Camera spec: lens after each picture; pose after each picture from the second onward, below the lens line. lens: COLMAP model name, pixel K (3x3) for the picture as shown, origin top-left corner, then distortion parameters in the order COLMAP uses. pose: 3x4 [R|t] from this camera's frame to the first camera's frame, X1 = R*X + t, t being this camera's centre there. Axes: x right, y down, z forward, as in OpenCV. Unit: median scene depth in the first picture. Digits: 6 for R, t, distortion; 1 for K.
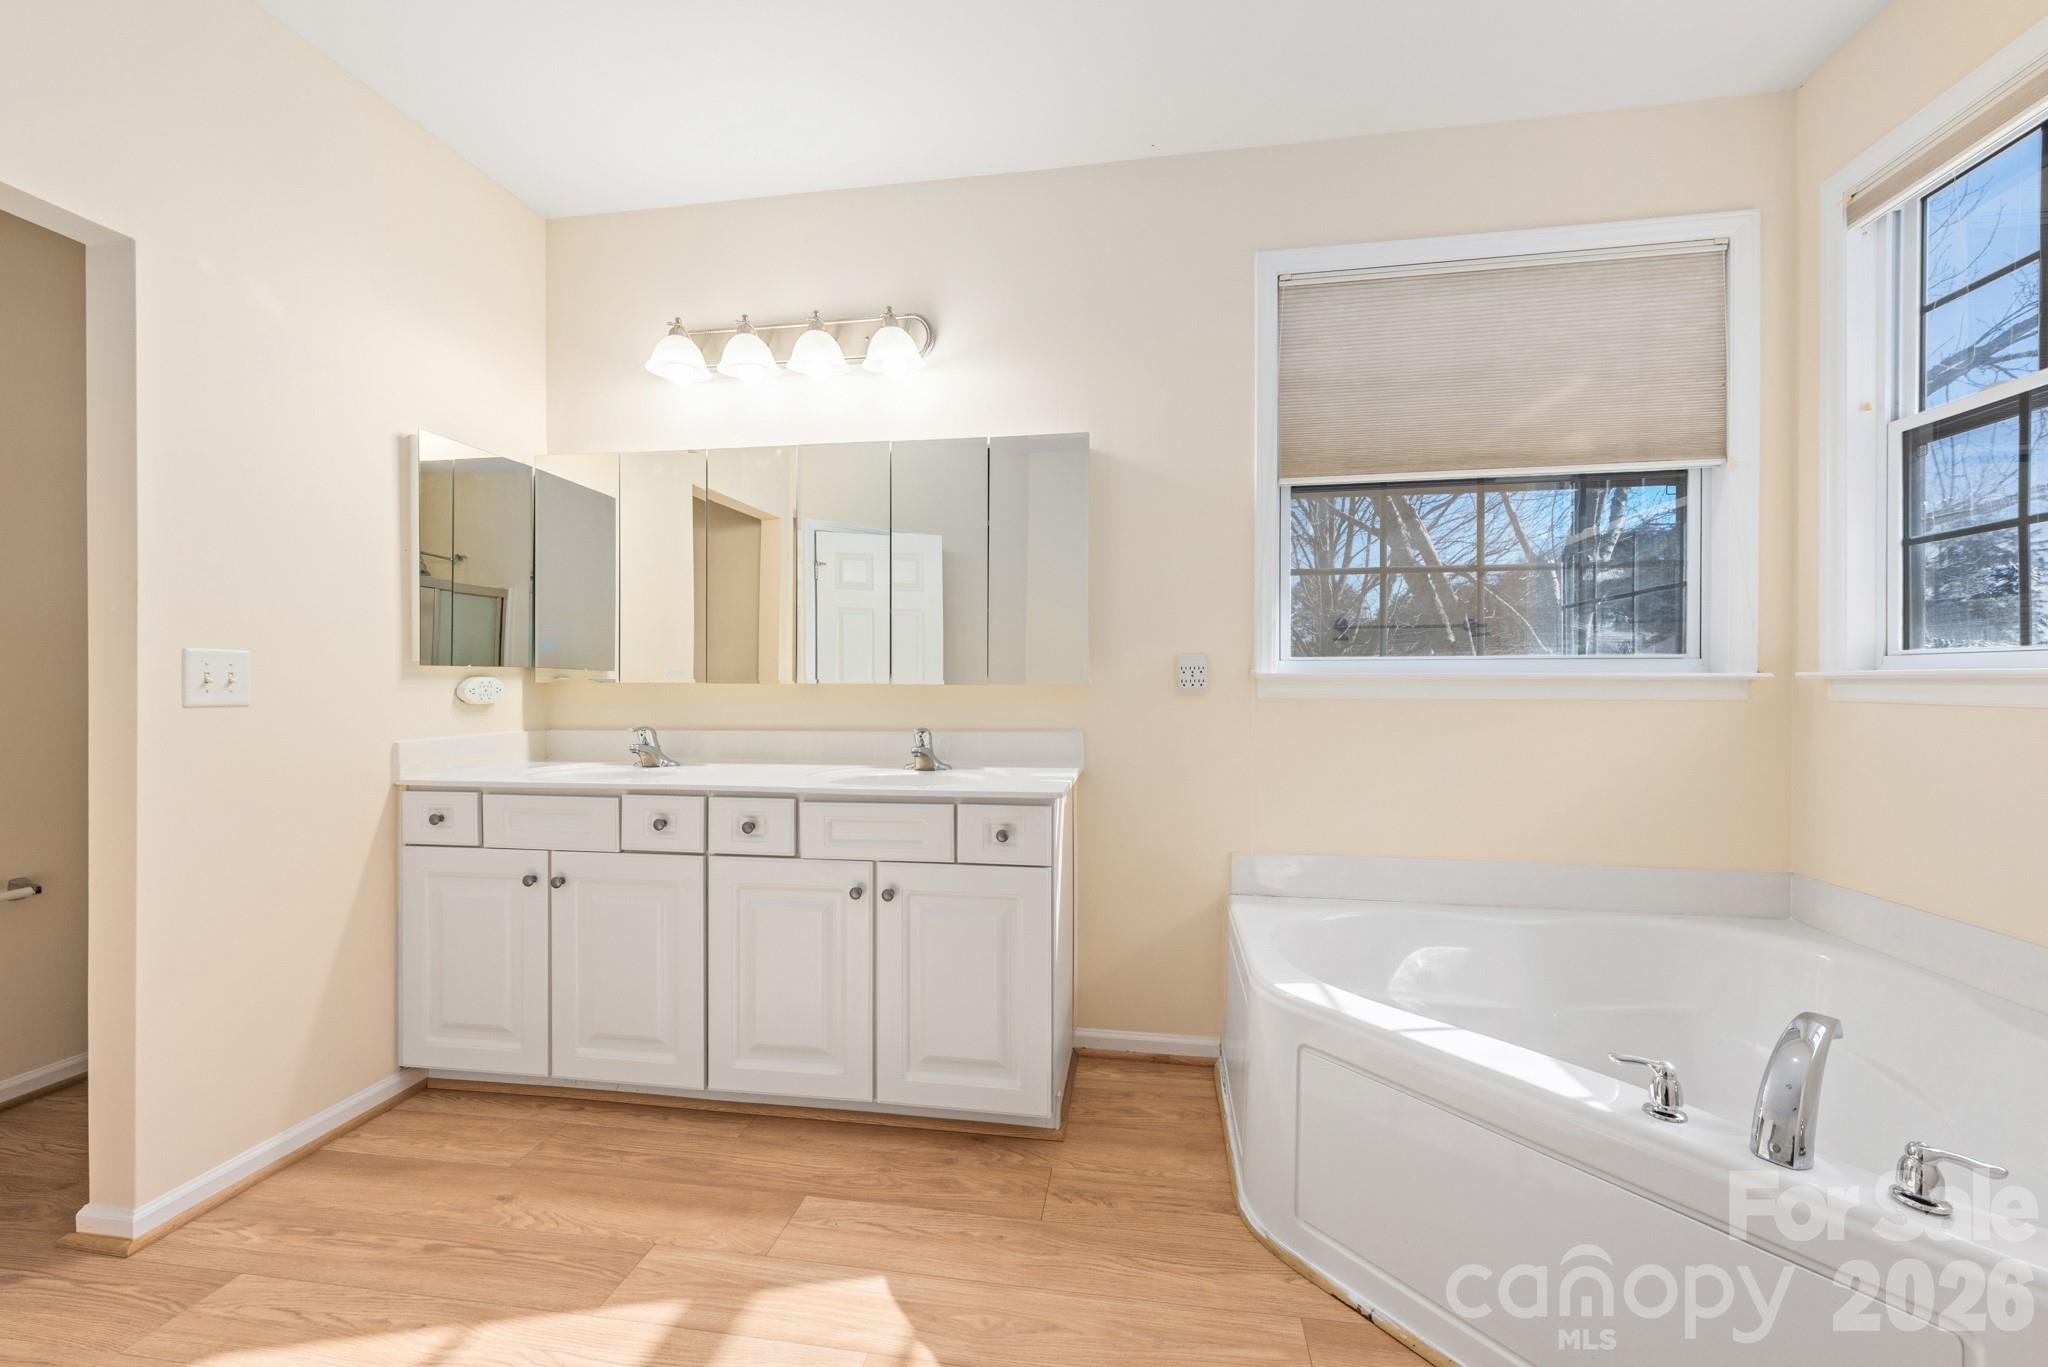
lens RADIAL K [[800.2, 0, 1035.4], [0, 800.2, 680.9], [0, 0, 1]] dist [0.011663, -0.004024]
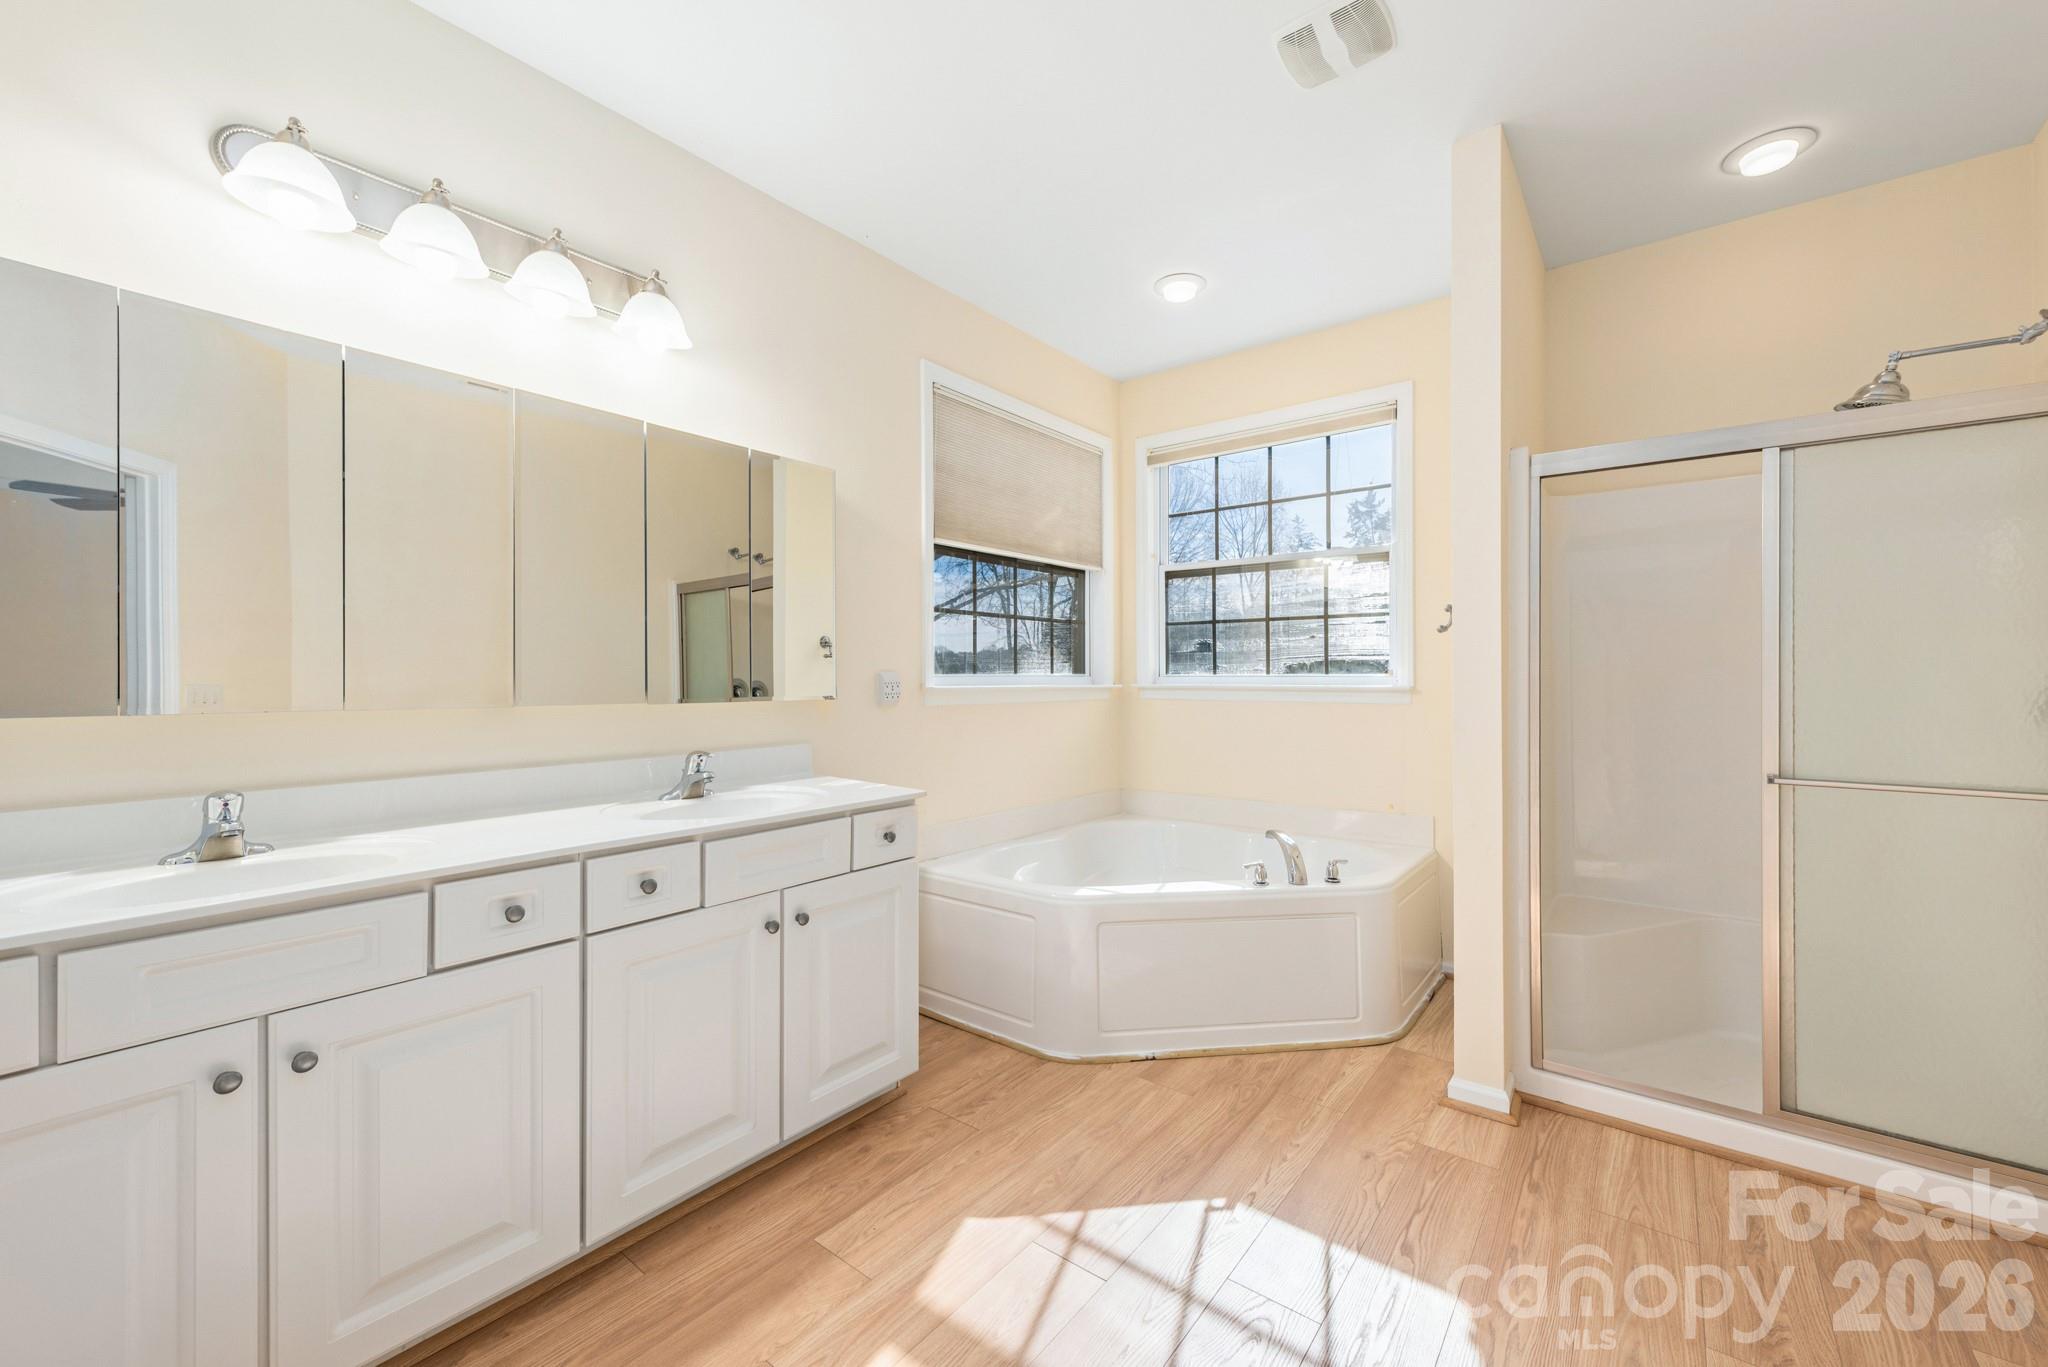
lens RADIAL K [[804.9, 0, 1036.4], [0, 804.9, 673.5], [0, 0, 1]] dist [0.012925, -0.004514]
pose [[0.485802, 0.003963, 0.874060, -0.916772], [0.003670, 0.999972, -0.006574, -0.027426], [-0.874061, 0.006401, 0.485774, 0.266213]]
